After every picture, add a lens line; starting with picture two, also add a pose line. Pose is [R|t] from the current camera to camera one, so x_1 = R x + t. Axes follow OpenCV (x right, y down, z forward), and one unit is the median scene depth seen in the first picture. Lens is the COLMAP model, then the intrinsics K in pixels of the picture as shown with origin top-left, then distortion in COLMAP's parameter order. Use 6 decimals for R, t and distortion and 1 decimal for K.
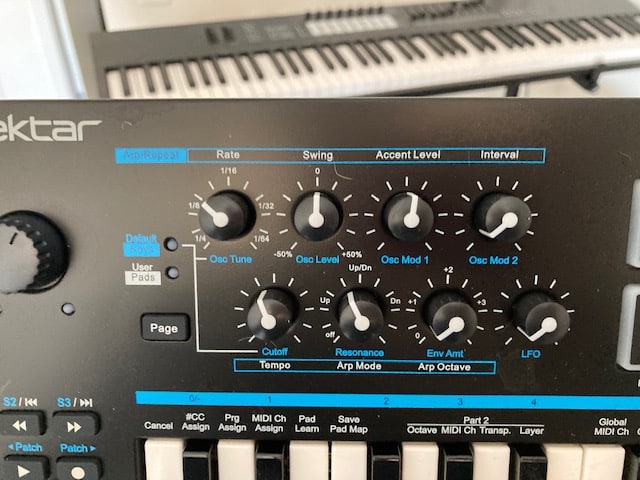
lens RADIAL K [[518.2, 0, 314.2], [0, 518.2, 237.6], [0, 0, 1]] dist [0.019745, -0.036735]
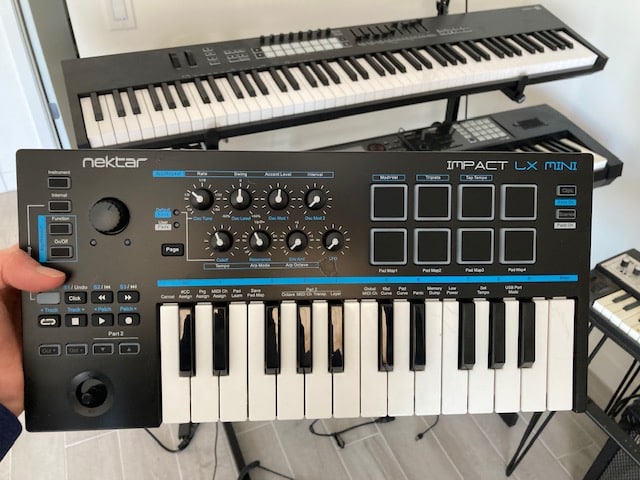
lens RADIAL K [[518.2, 0, 323.5], [0, 518.2, 237.6], [0, 0, 1]] dist [0.019745, -0.036735]
pose [[0.991765, -0.007489, 0.127849, 0.073197], [0.019877, 0.995193, -0.095896, 0.343685], [-0.126517, 0.097647, 0.987147, -1.285973]]
